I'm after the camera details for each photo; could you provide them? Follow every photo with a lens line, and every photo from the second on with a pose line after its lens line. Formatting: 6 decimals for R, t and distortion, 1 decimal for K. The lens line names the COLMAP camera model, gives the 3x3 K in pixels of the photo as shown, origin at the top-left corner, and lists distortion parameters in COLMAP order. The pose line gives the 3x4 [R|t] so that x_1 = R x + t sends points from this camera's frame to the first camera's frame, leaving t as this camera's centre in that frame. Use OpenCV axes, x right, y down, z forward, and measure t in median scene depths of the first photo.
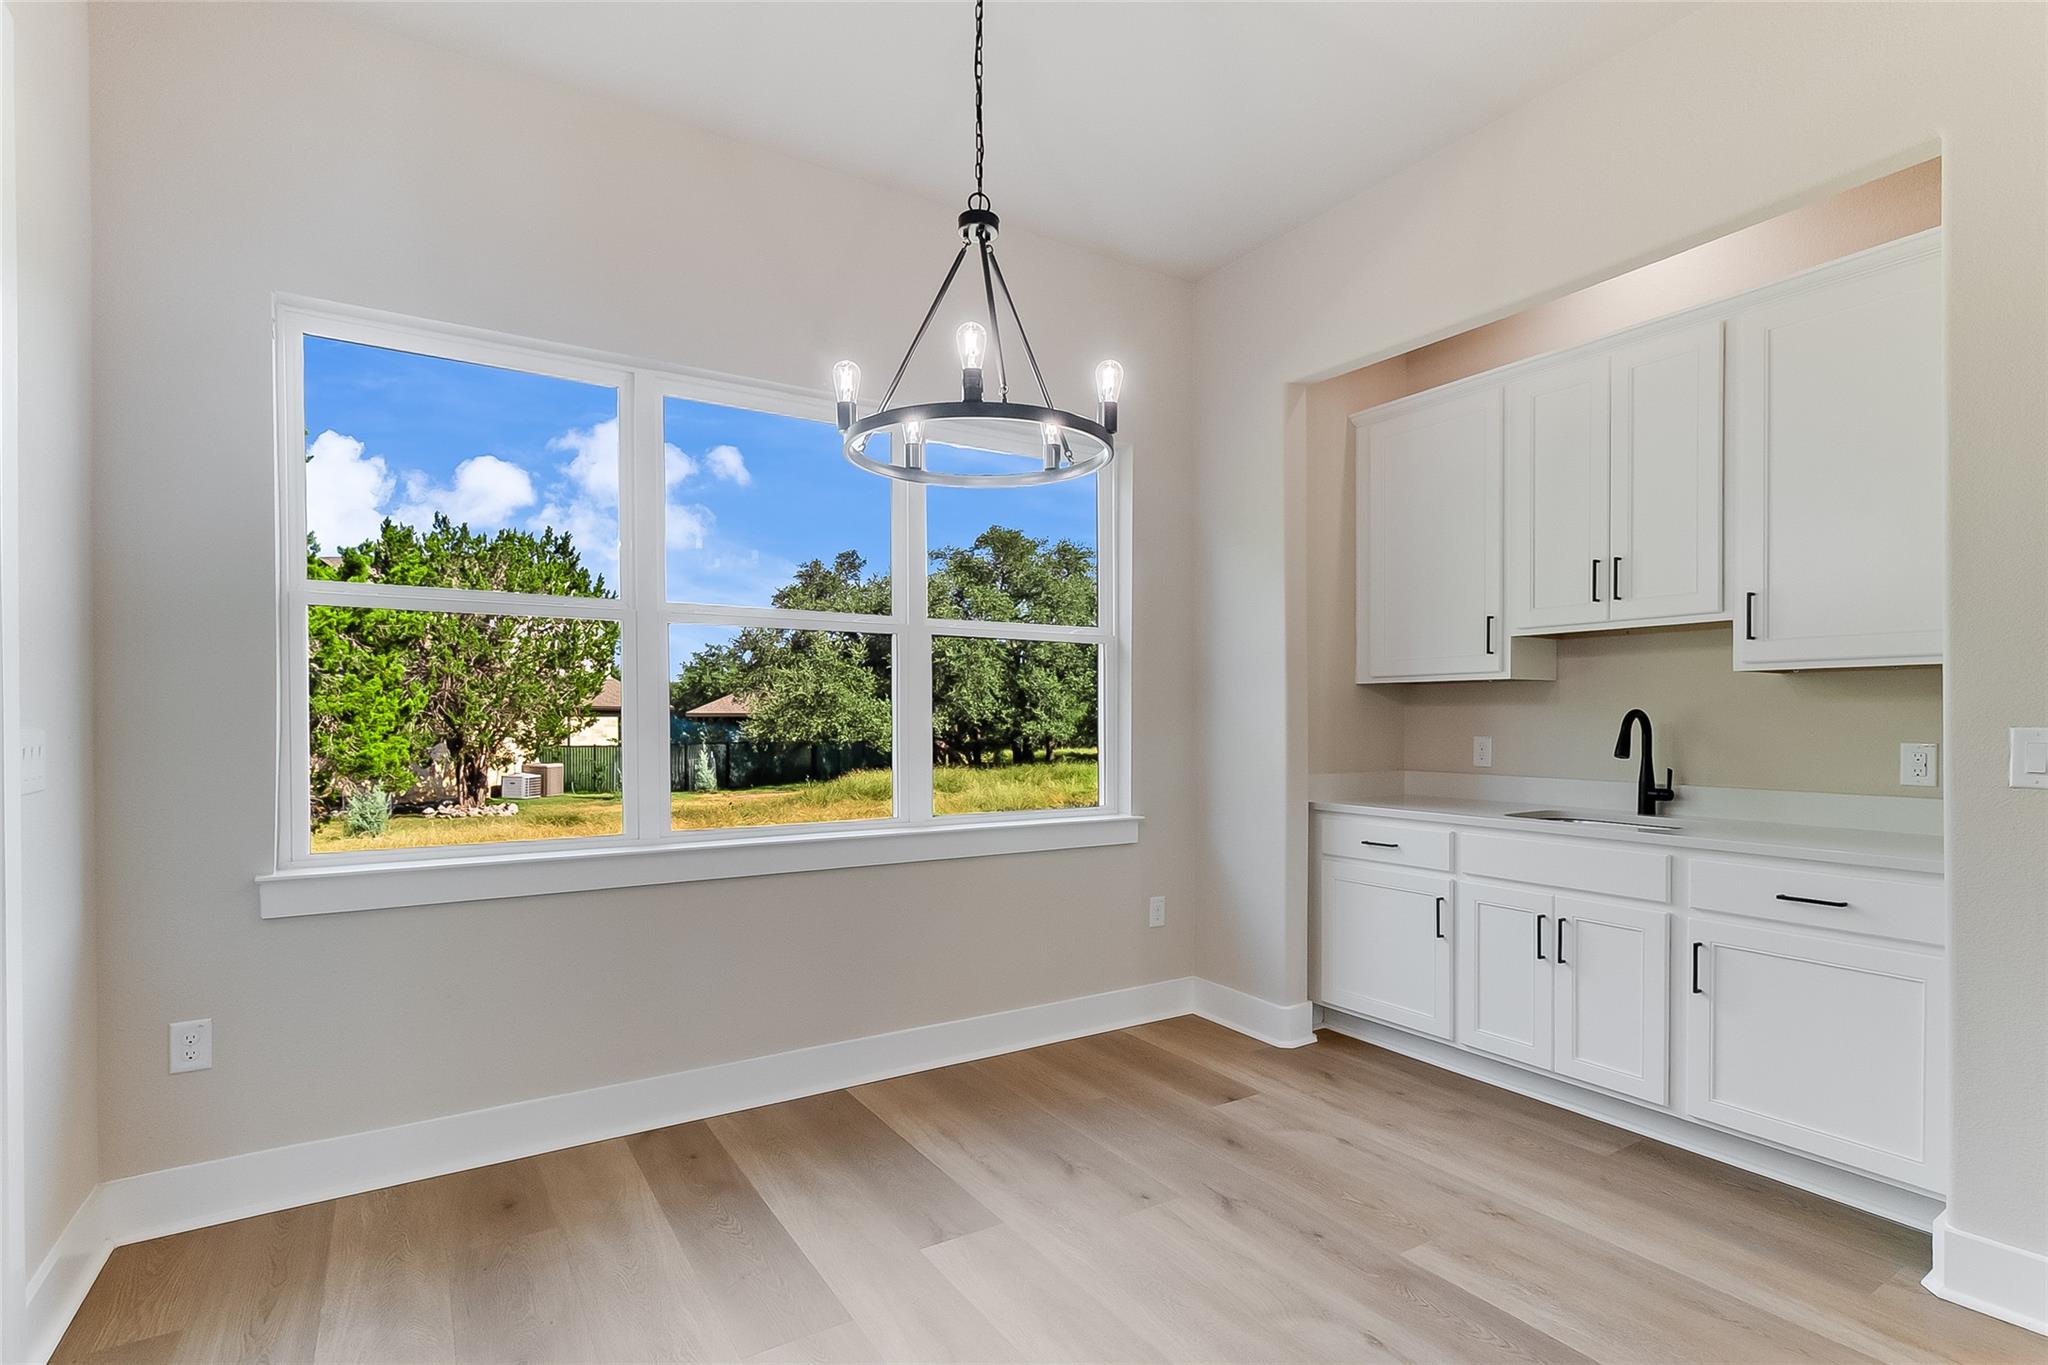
lens RADIAL K [[997.6, 0, 1051.4], [0, 997.6, 733.6], [0, 0, 1]] dist [-0.003609, 0.000659]
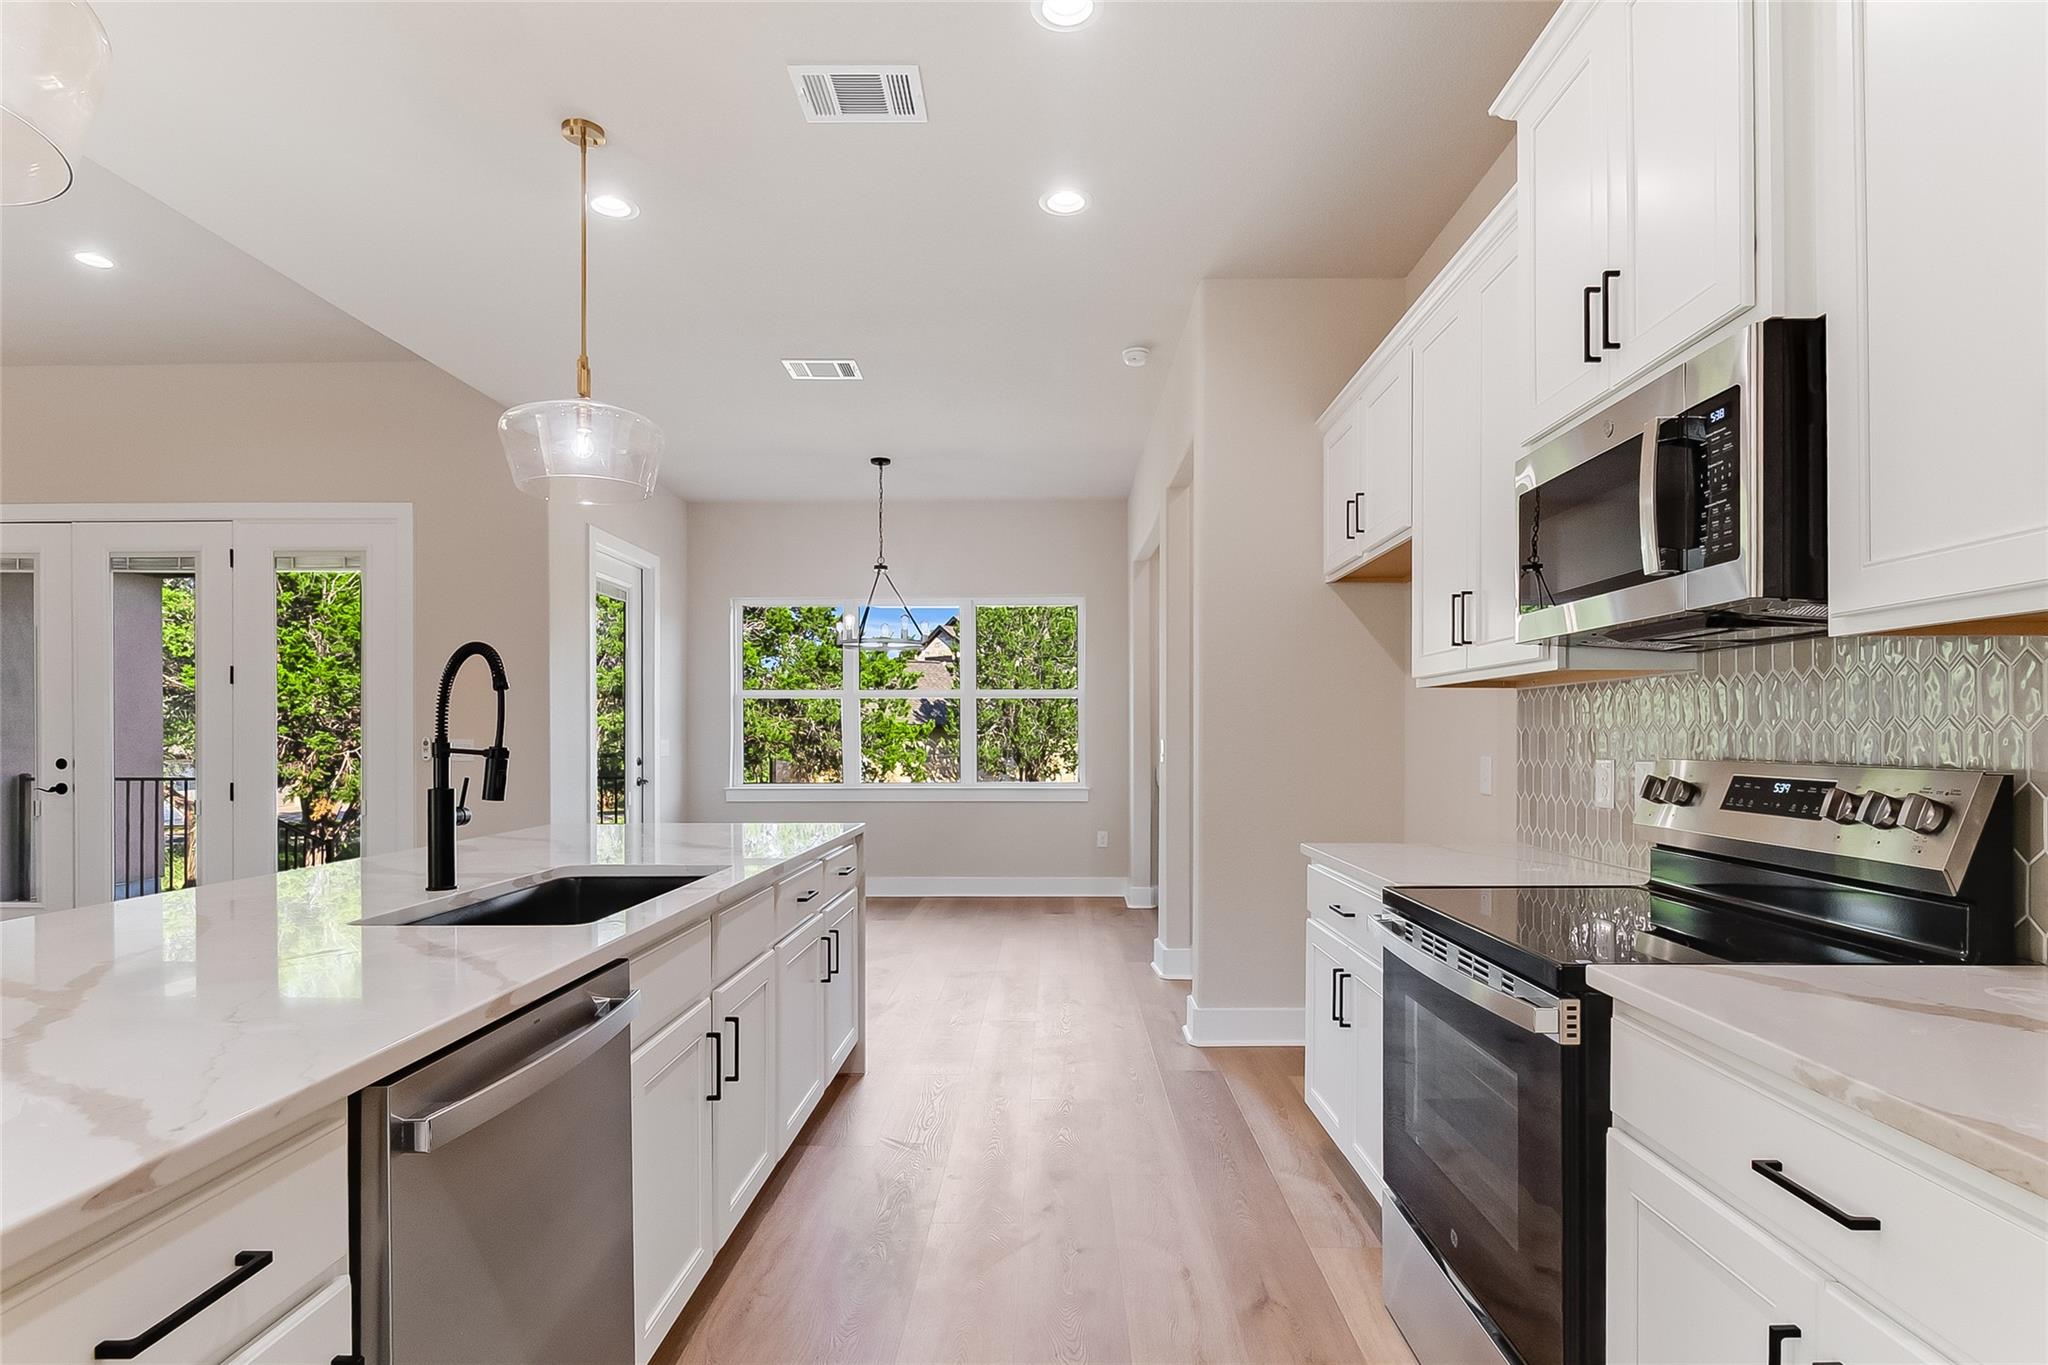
lens RADIAL K [[1034.5, 0, 1025.8], [0, 1034.5, 740.7], [0, 0, 1]] dist [-0.000743, -0.001338]
pose [[0.819922, 0.001703, -0.572472, 1.167547], [-0.009011, 0.999910, -0.009932, 0.014107], [0.572404, 0.013302, 0.819864, -0.722419]]
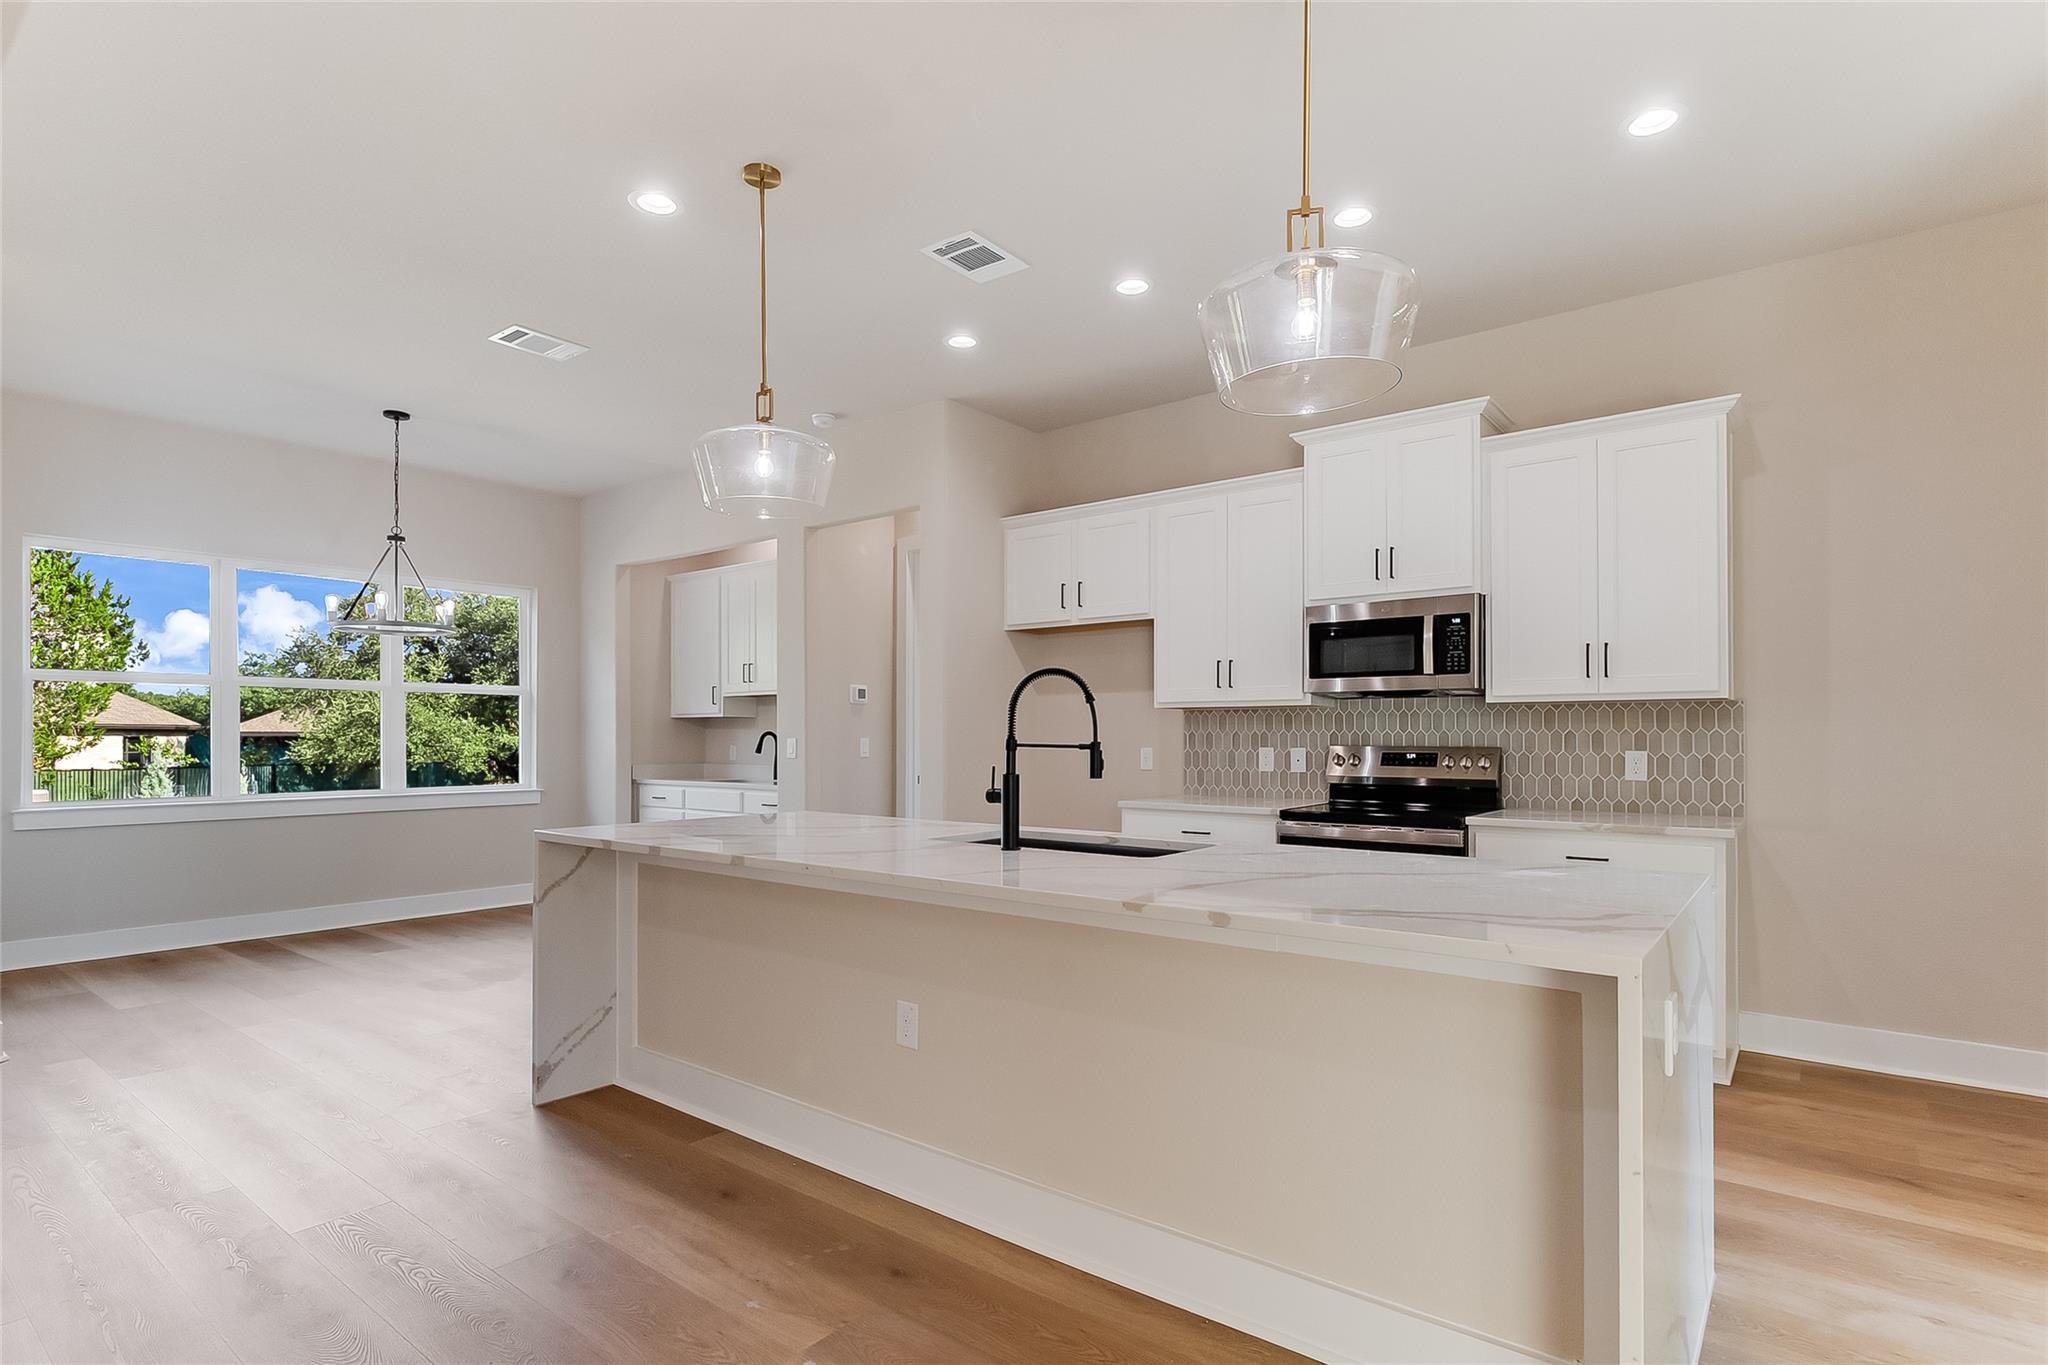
lens RADIAL K [[1034.5, 0, 1058.2], [0, 1034.5, 732.4], [0, 0, 1]] dist [-0.000743, -0.001338]
pose [[0.944260, 0.000903, 0.329200, 0.373351], [0.005739, 0.999799, -0.019204, 0.021573], [-0.329152, 0.020023, 0.944065, -1.158159]]
